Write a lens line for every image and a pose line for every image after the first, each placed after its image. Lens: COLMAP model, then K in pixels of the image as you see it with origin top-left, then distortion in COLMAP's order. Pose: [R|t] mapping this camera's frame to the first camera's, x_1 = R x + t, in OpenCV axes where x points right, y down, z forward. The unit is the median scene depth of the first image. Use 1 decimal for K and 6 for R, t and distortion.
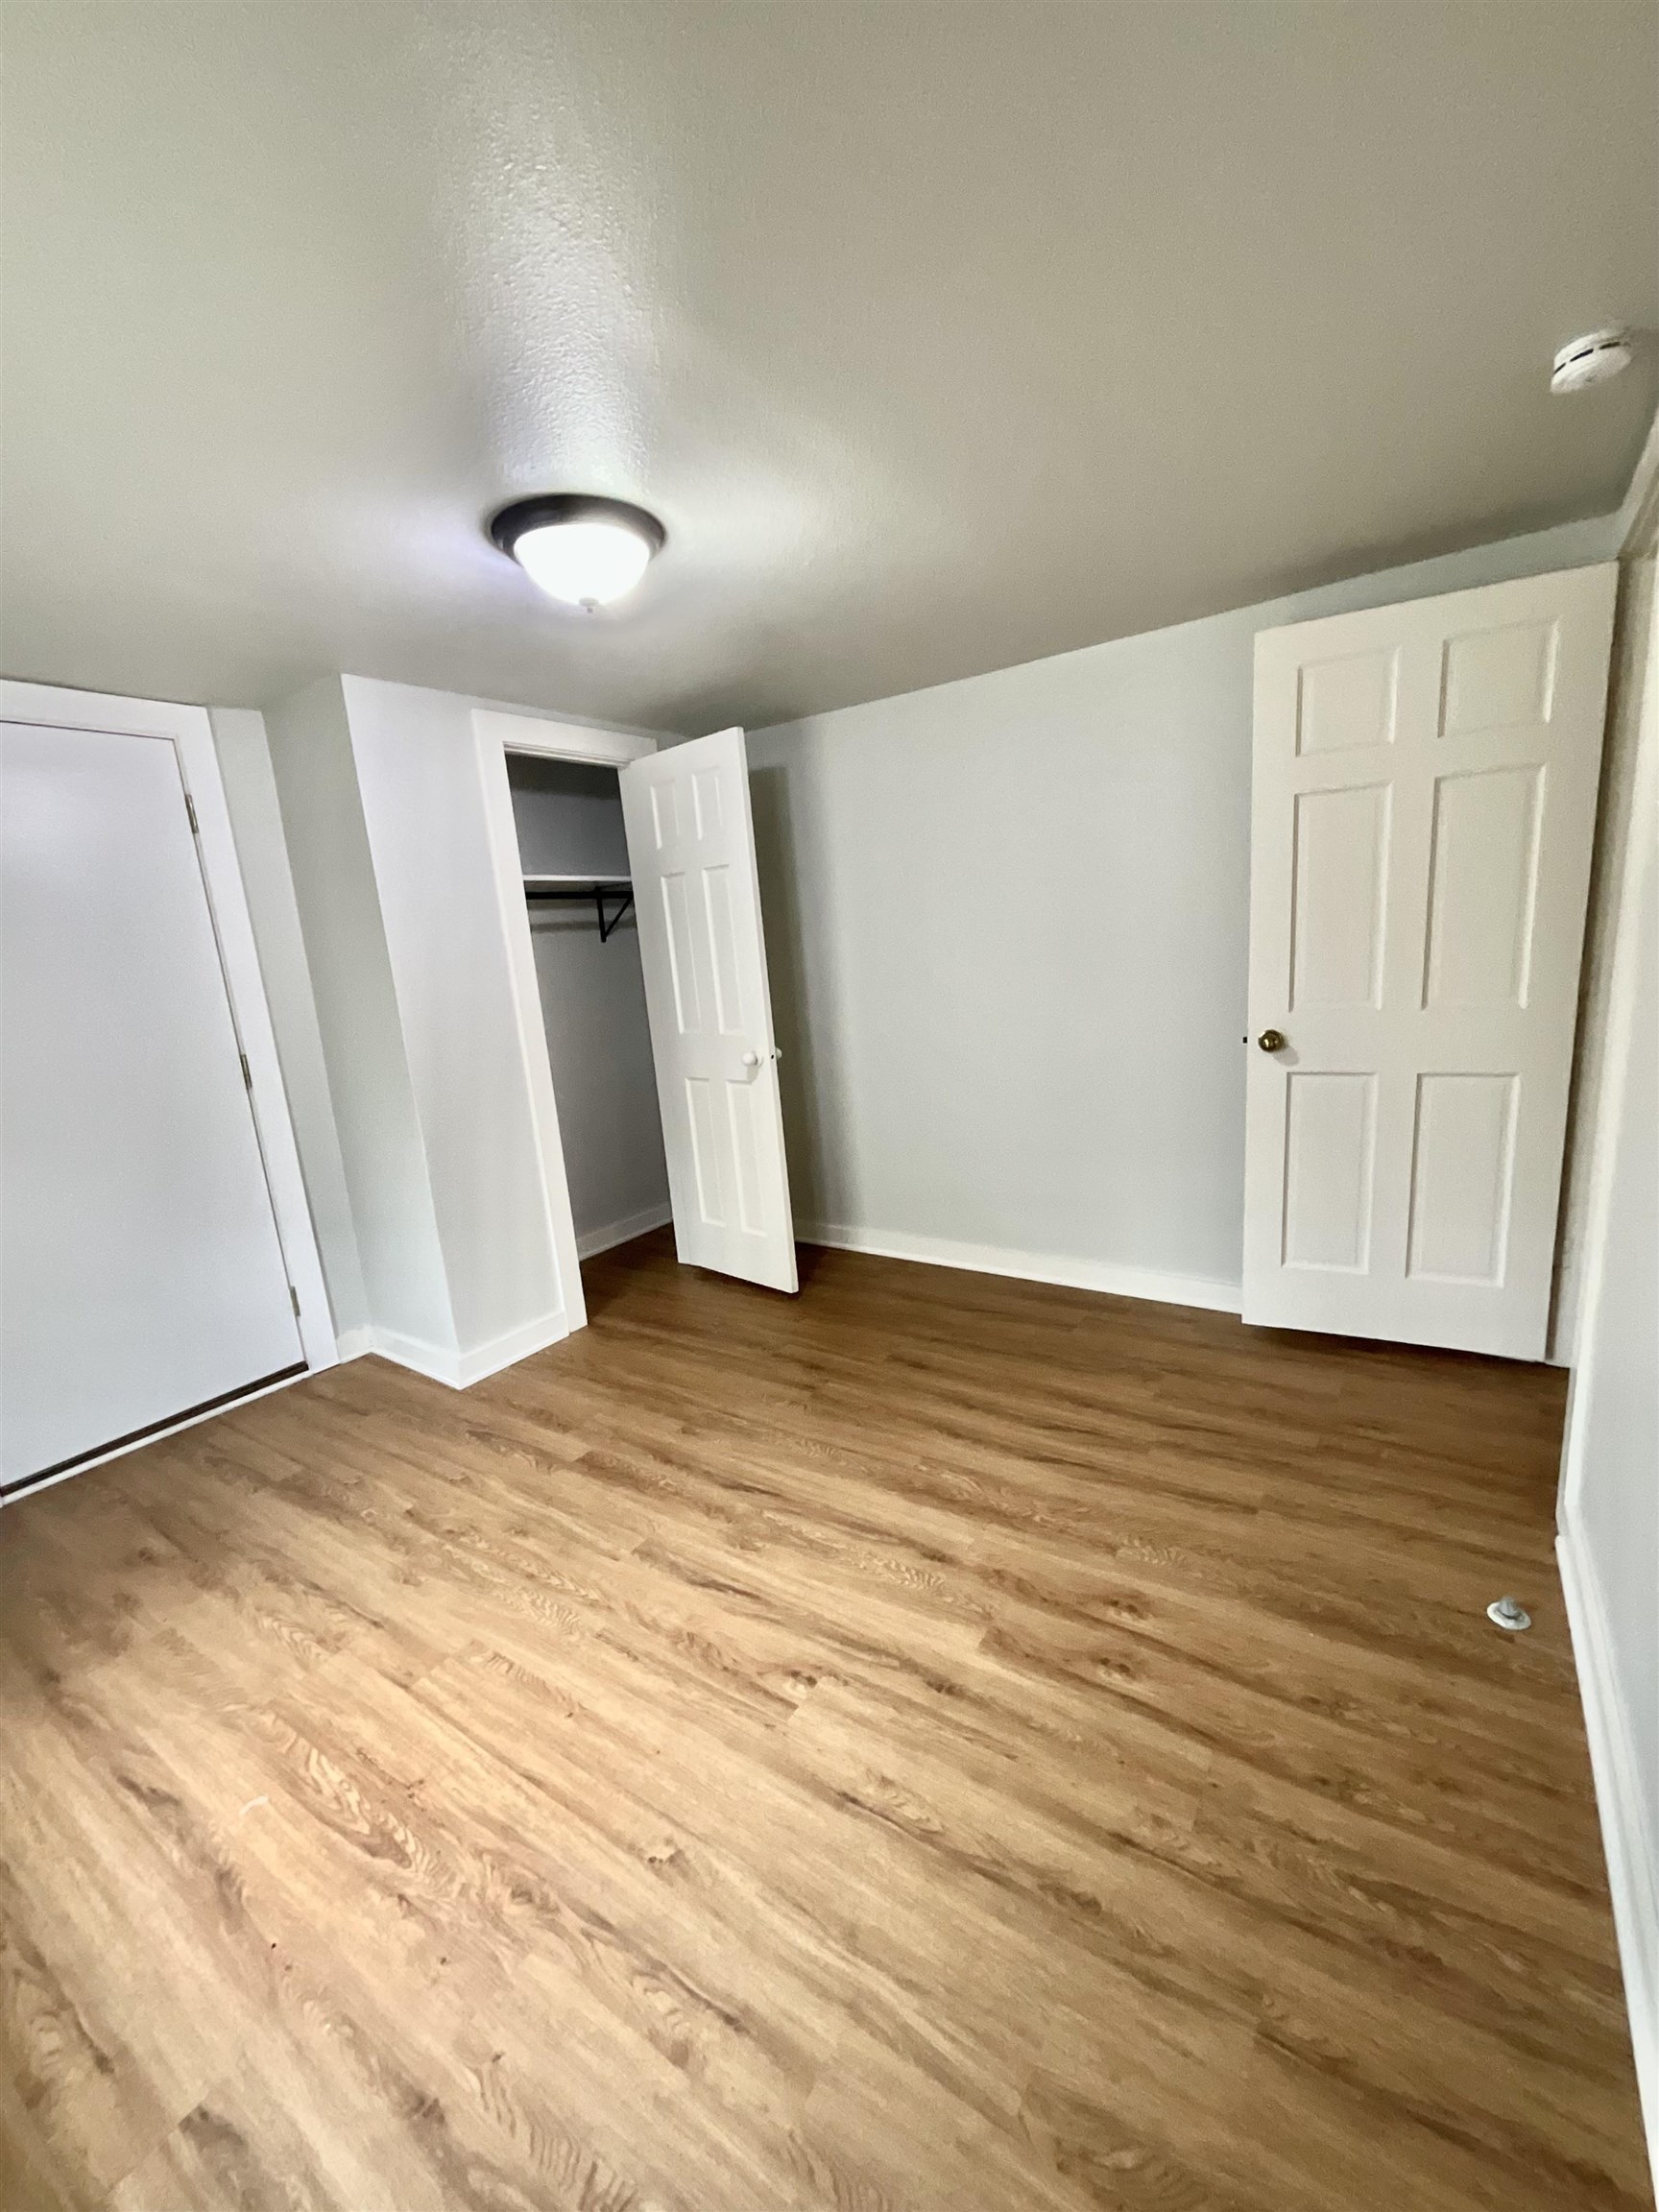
lens RADIAL K [[897.2, 0, 827.8], [0, 897.2, 1118.3], [0, 0, 1]] dist [-0.001217, 0.000394]
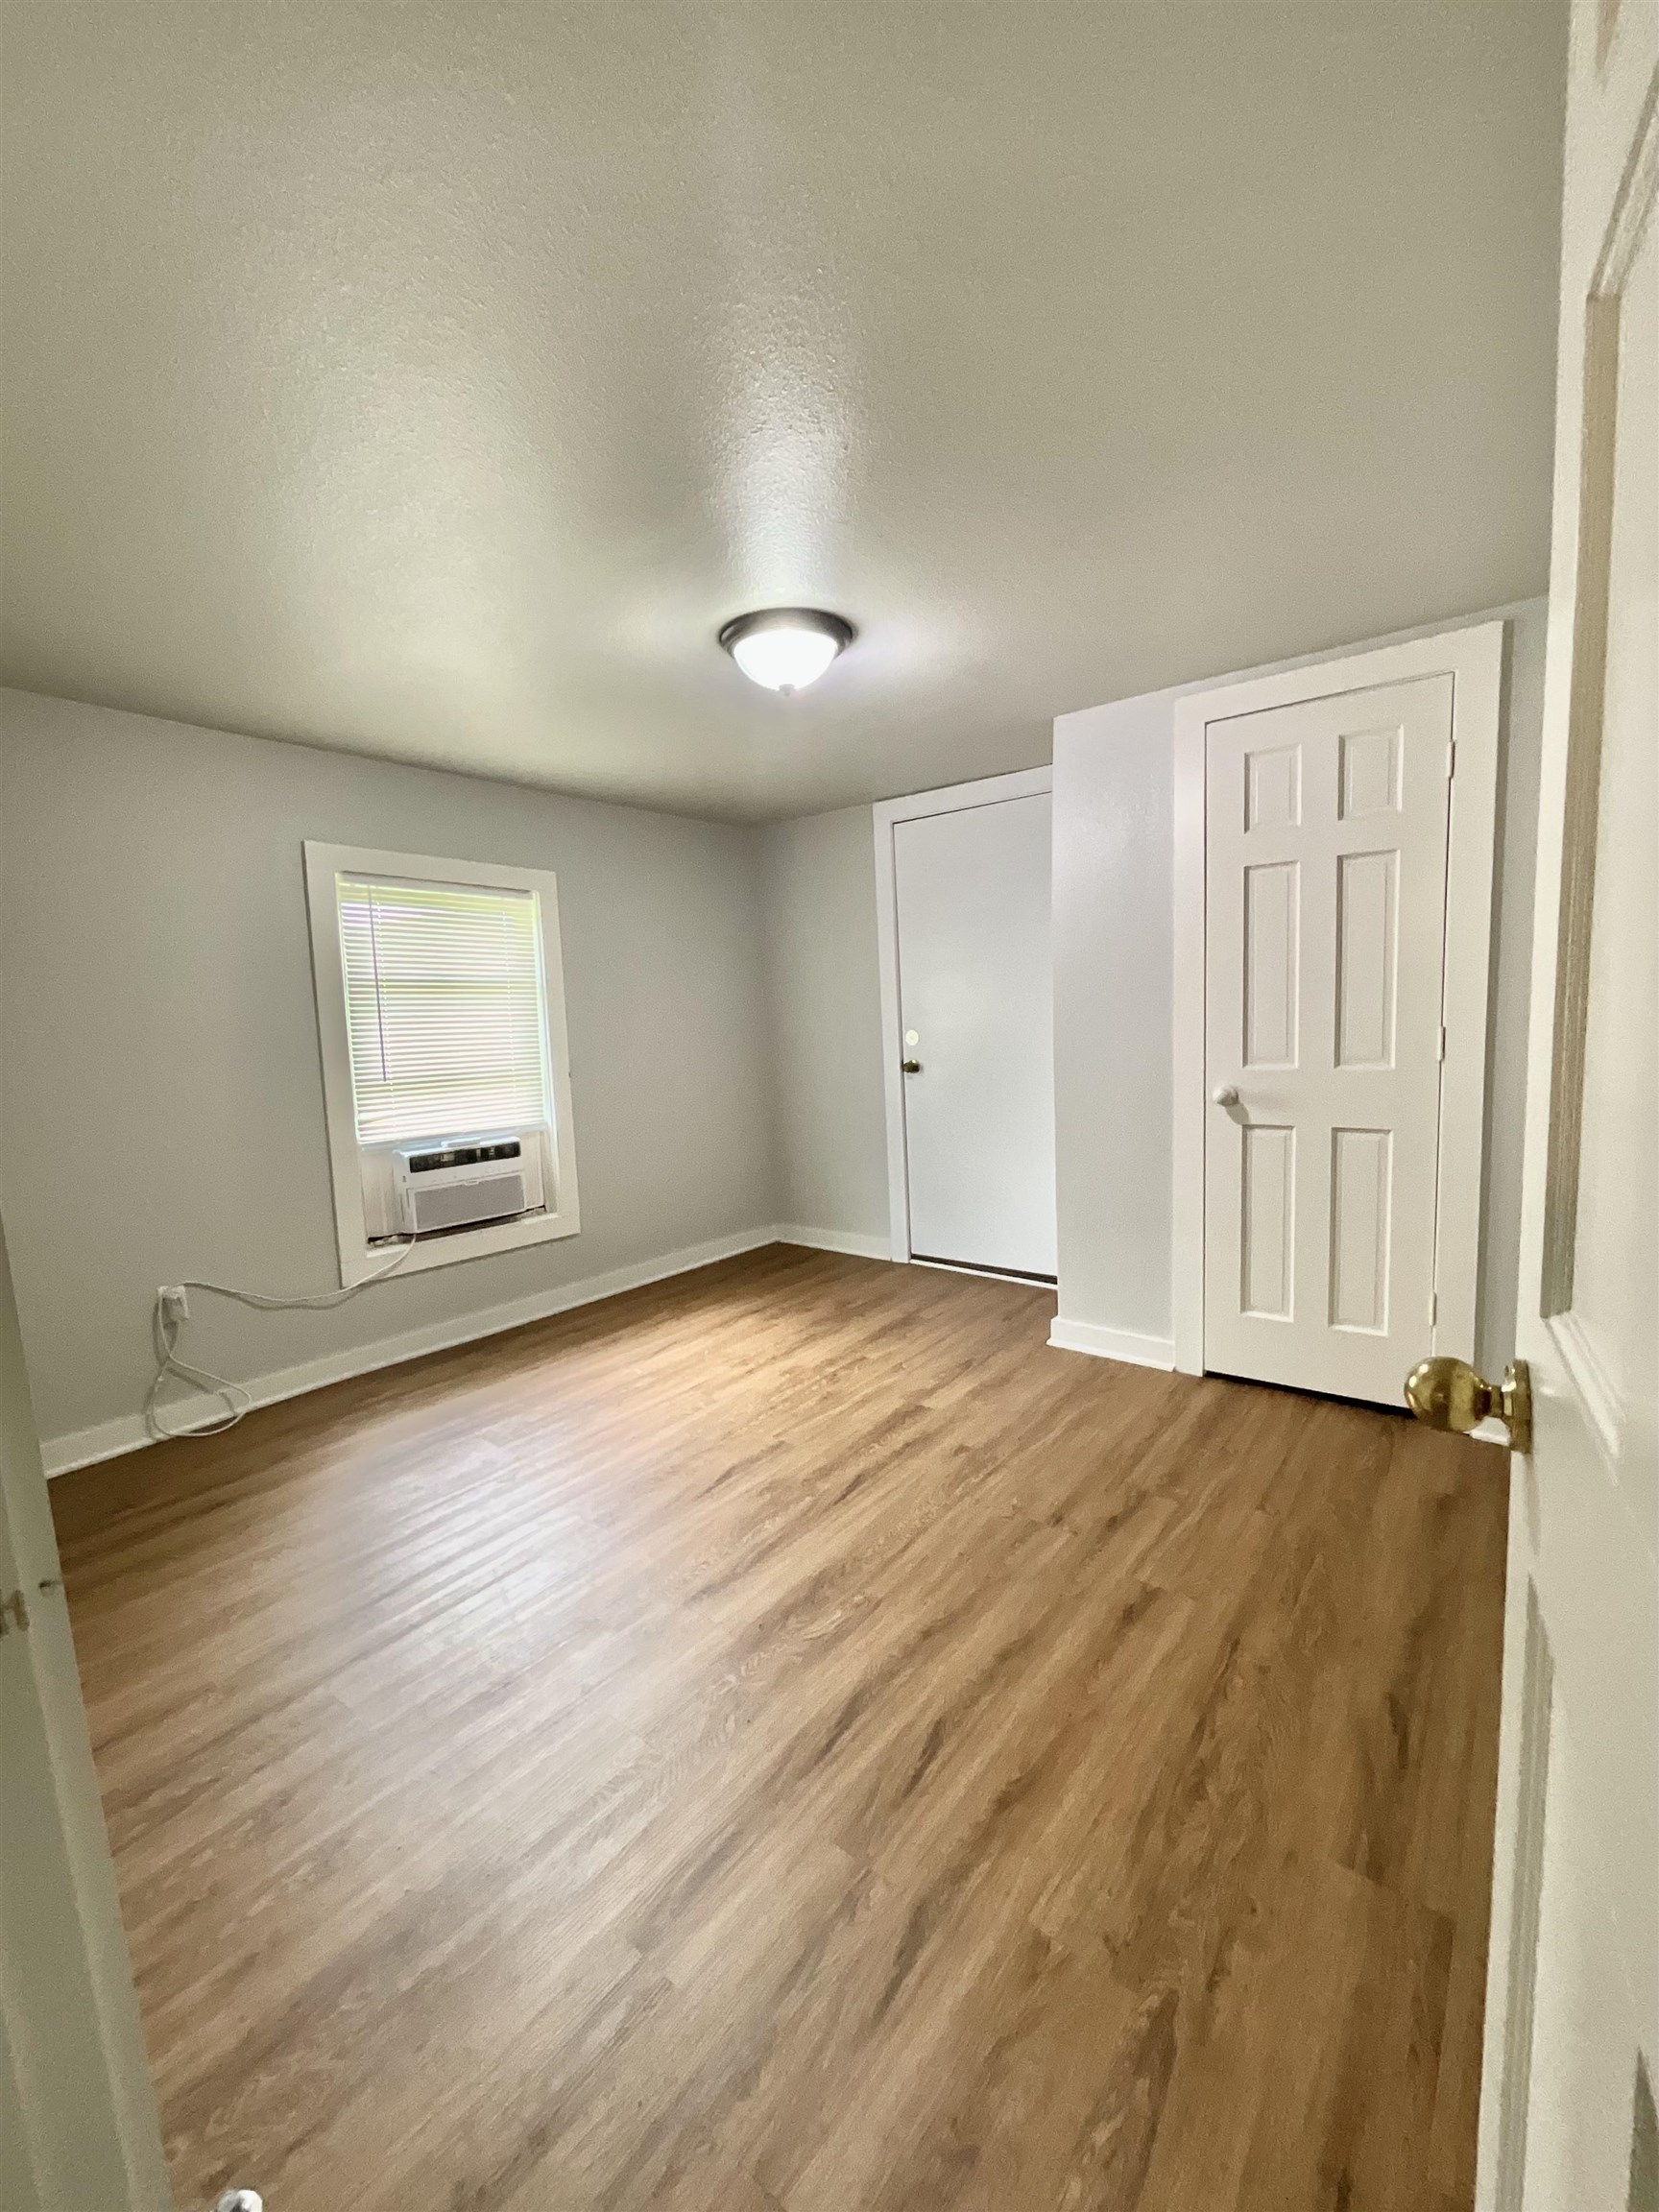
lens RADIAL K [[897.2, 0, 827.8], [0, 897.2, 1118.3], [0, 0, 1]] dist [-0.001217, 0.000394]
pose [[-0.066990, 0.200944, -0.977310, 0.813960], [-0.156320, 0.965300, 0.209189, -0.203151], [0.985432, 0.166786, -0.033254, 0.908519]]
